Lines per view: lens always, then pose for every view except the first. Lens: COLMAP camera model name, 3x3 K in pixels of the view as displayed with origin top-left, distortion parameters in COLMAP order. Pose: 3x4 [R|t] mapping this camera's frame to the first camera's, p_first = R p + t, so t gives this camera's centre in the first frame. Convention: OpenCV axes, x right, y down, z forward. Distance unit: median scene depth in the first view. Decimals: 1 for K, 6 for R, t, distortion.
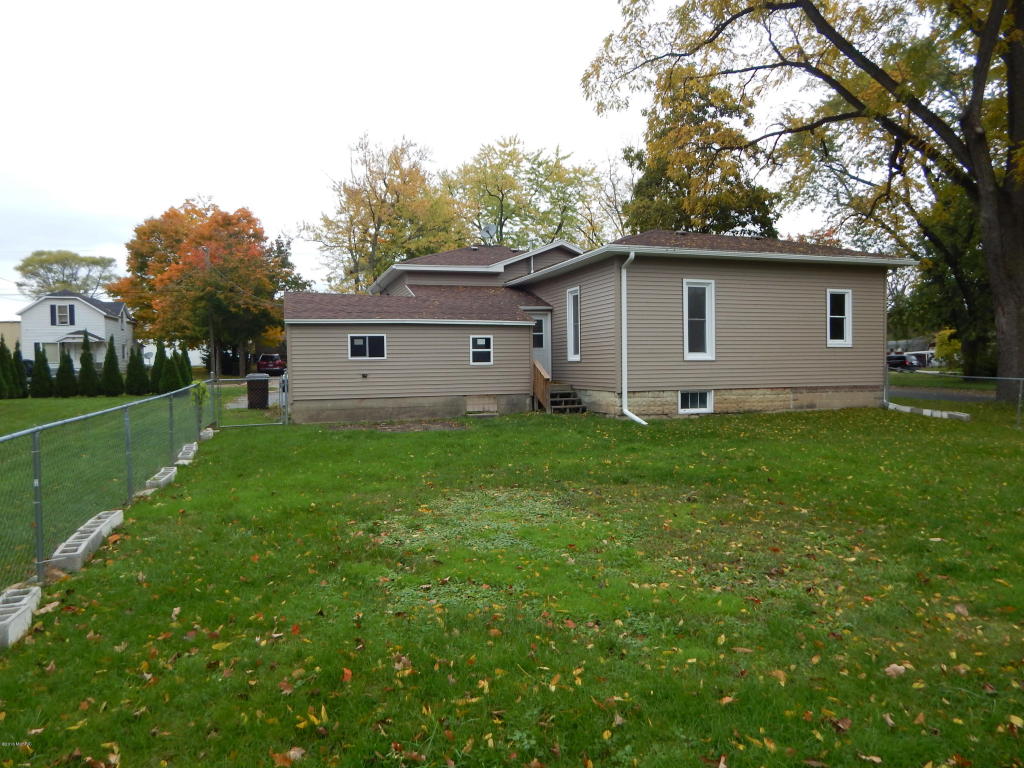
lens RADIAL K [[679.1, 0, 511.1], [0, 679.1, 379.1], [0, 0, 1]] dist [0.005094, -0.000749]
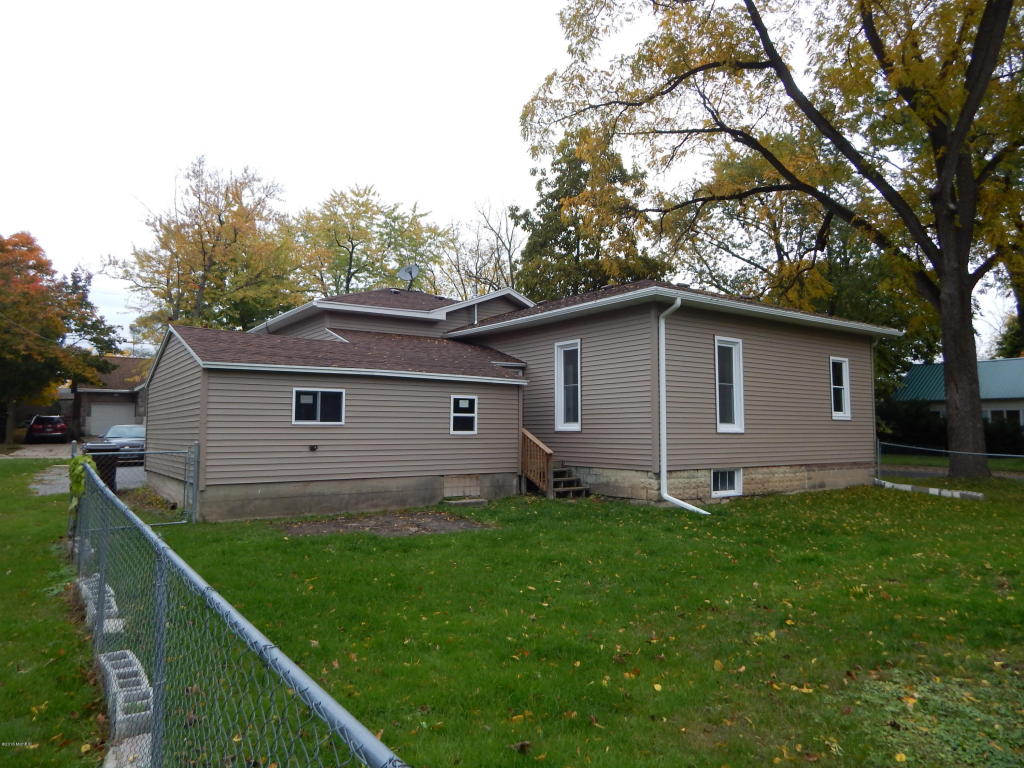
lens RADIAL K [[679.1, 0, 511.0], [0, 679.1, 375.8], [0, 0, 1]] dist [0.005094, -0.000749]
pose [[0.955478, 0.037889, 0.292620, -0.213408], [-0.006644, 0.994232, -0.107043, -0.005200], [-0.294988, 0.100333, 0.950219, 0.254221]]
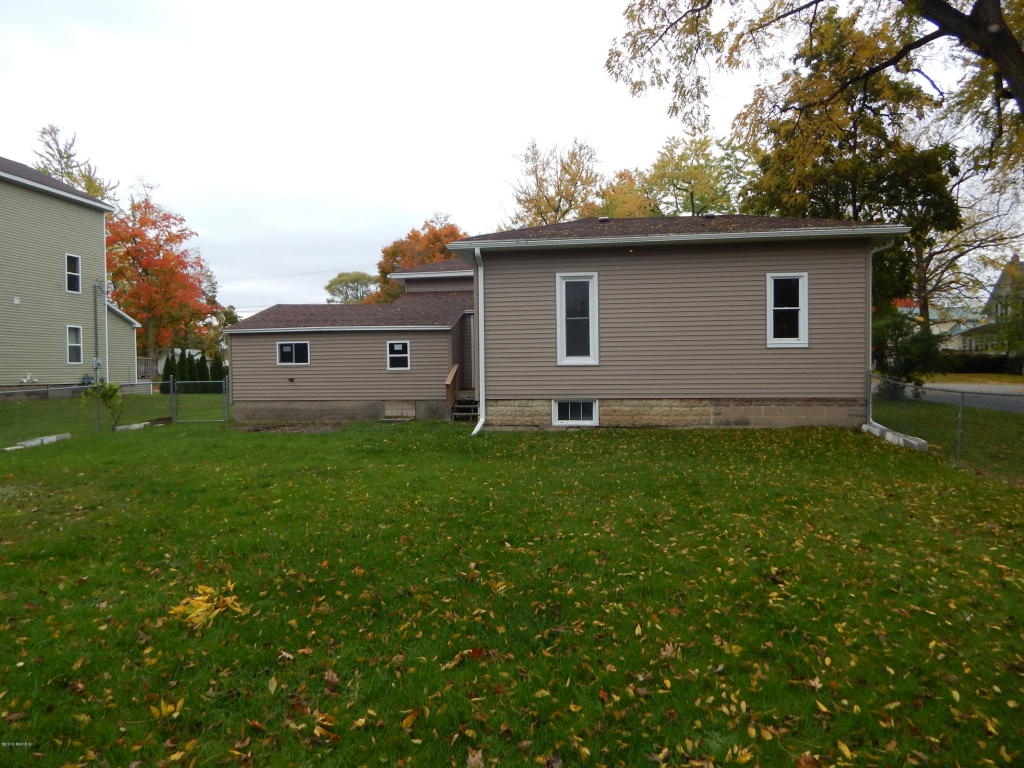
lens RADIAL K [[679.1, 0, 515.7], [0, 679.1, 381.1], [0, 0, 1]] dist [0.005094, -0.000749]
pose [[0.899172, 0.008187, -0.437520, 0.543592], [-0.007989, 0.999965, 0.002294, -0.008144], [0.437523, 0.001433, 0.899206, 0.167954]]
